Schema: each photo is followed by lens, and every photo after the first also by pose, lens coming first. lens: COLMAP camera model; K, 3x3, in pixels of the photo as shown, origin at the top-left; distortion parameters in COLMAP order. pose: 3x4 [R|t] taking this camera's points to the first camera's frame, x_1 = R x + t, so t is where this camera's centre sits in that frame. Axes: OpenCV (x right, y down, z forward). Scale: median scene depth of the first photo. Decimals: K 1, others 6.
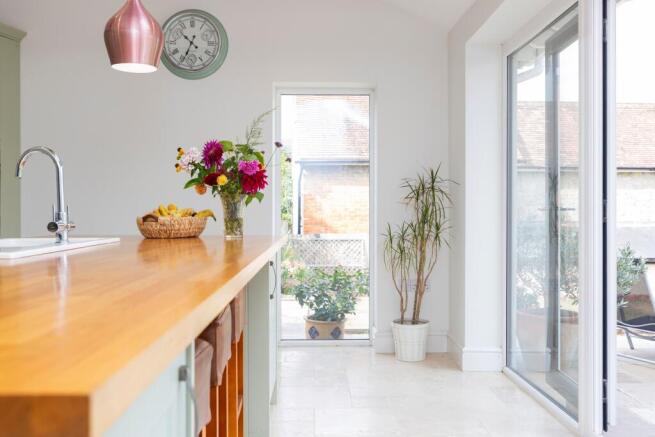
lens RADIAL K [[652.6, 0, 328.3], [0, 652.6, 213.5], [0, 0, 1]] dist [0.017021, 0.000000]
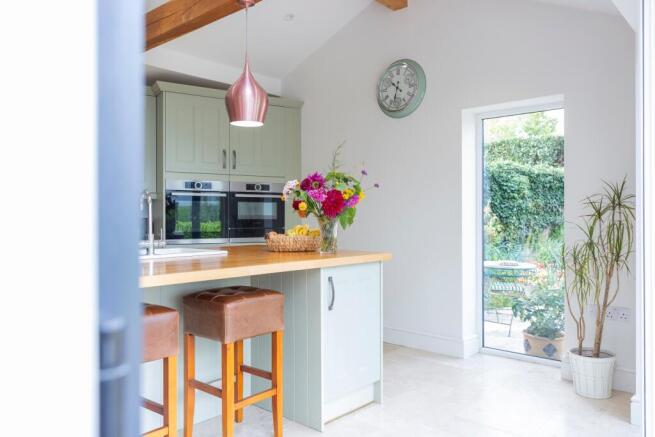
lens RADIAL K [[501.7, 0, 326.9], [0, 501.7, 223.3], [0, 0, 1]] dist [-0.001839, -0.002495]
pose [[0.722442, 0.009389, -0.691367, 0.339118], [-0.007568, 0.999955, 0.005671, -0.016220], [0.691390, 0.001136, 0.722481, 0.244299]]
